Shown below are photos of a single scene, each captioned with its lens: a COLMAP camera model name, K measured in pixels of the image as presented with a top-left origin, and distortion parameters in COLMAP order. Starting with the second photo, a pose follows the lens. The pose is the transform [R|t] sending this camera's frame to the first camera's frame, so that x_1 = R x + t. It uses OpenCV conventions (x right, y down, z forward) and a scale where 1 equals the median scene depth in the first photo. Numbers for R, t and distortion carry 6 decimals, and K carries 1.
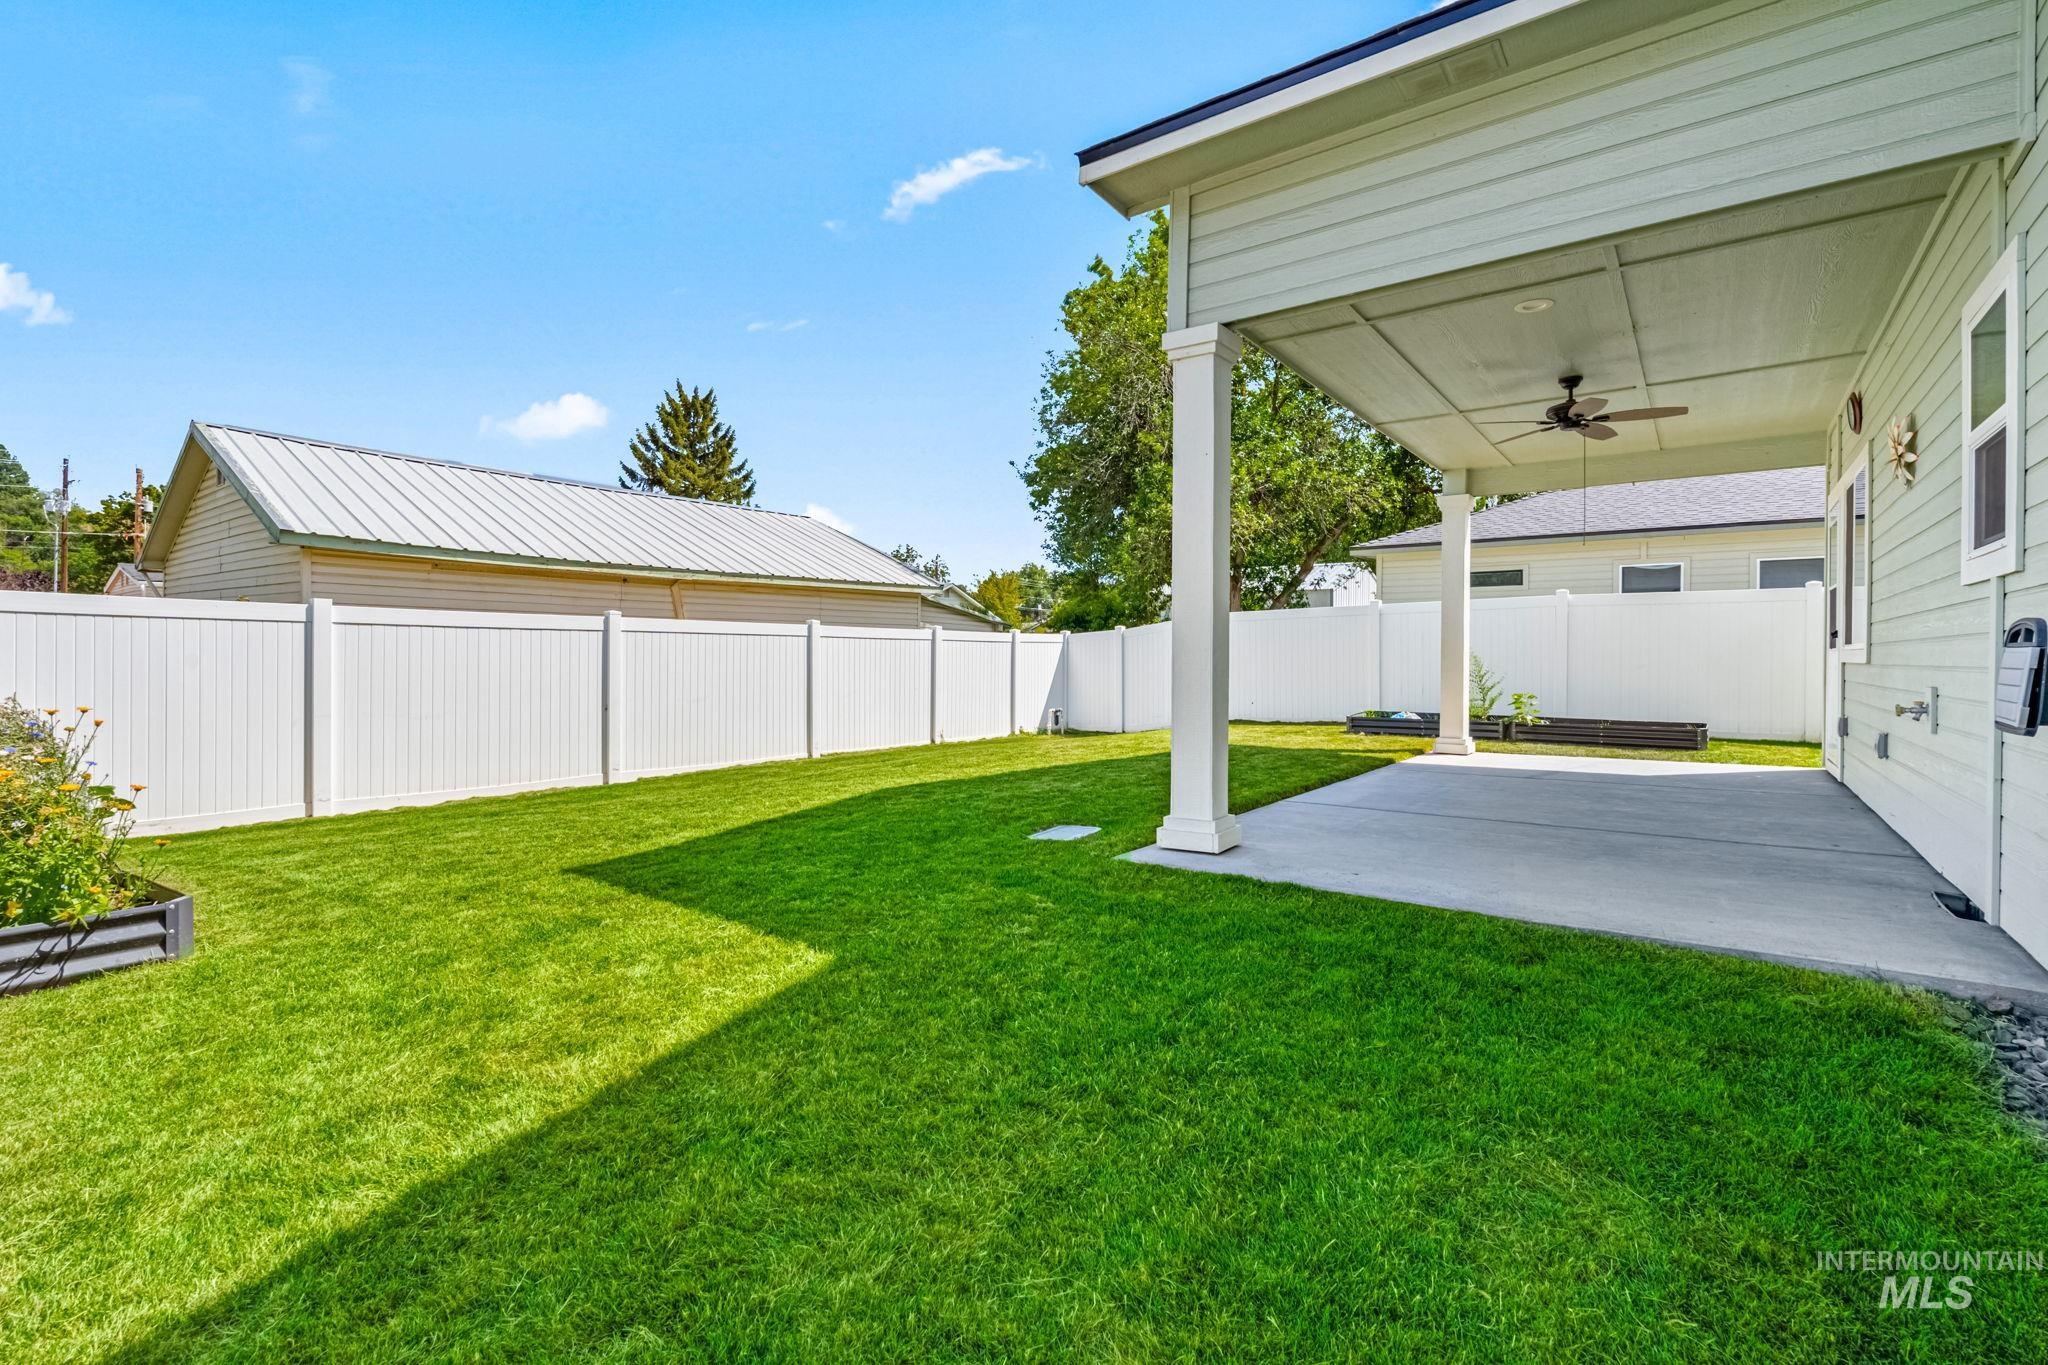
lens RADIAL K [[908.3, 0, 1023.7], [0, 908.3, 661.5], [0, 0, 1]] dist [-0.012729, -0.000368]
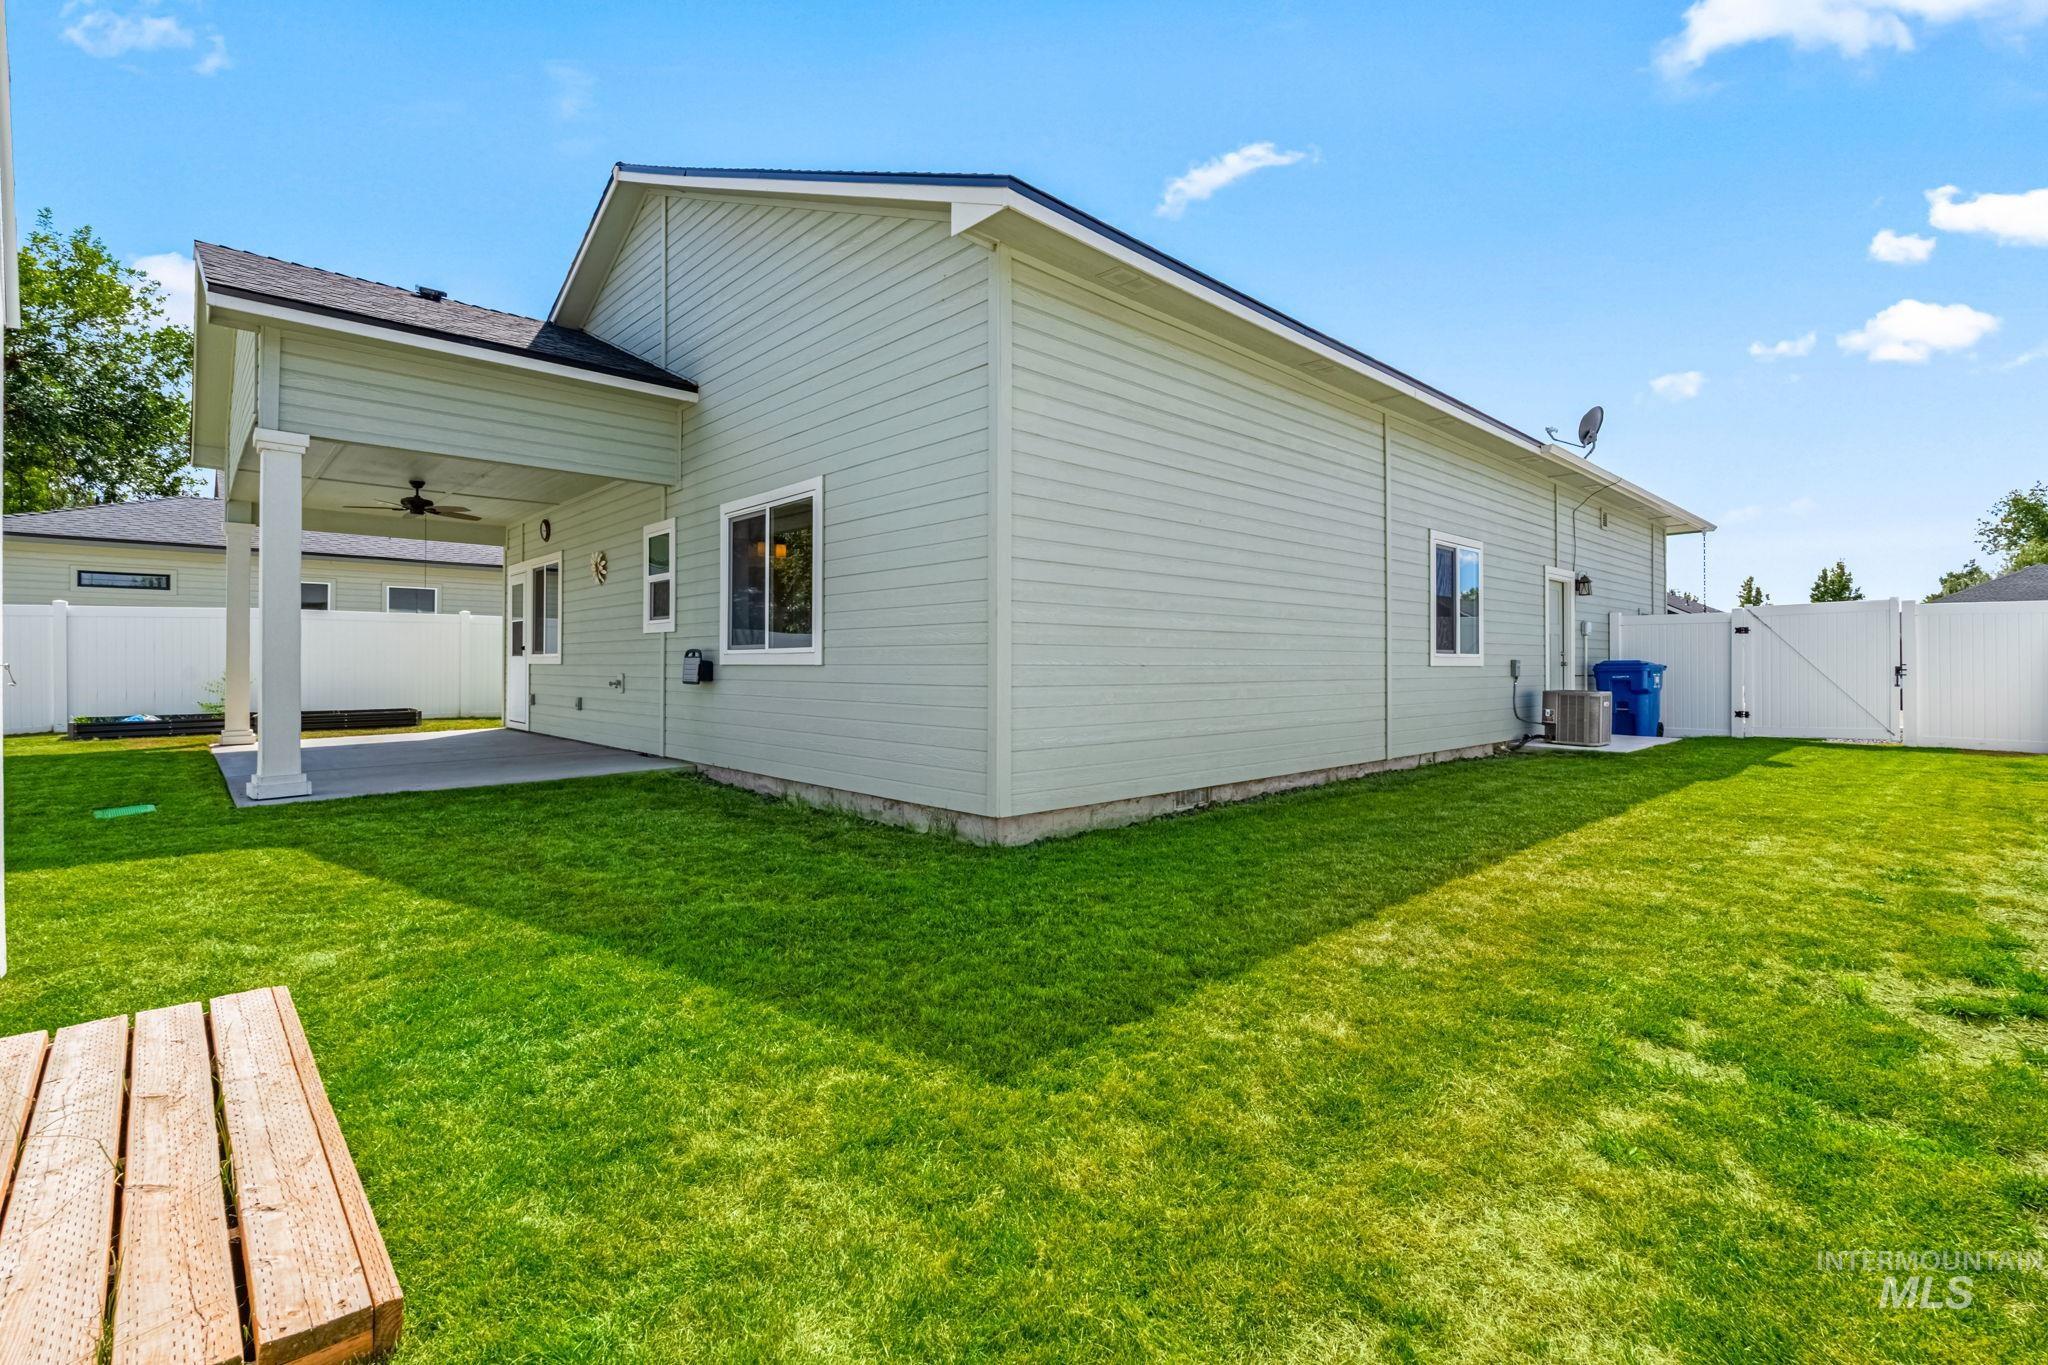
lens RADIAL K [[908.3, 0, 1022.1], [0, 908.3, 667.5], [0, 0, 1]] dist [-0.012729, -0.000368]
pose [[0.165359, -0.006309, 0.986213, -0.703724], [0.004570, 0.999974, 0.005631, 0.001917], [-0.986223, 0.003576, 0.165383, -0.264744]]
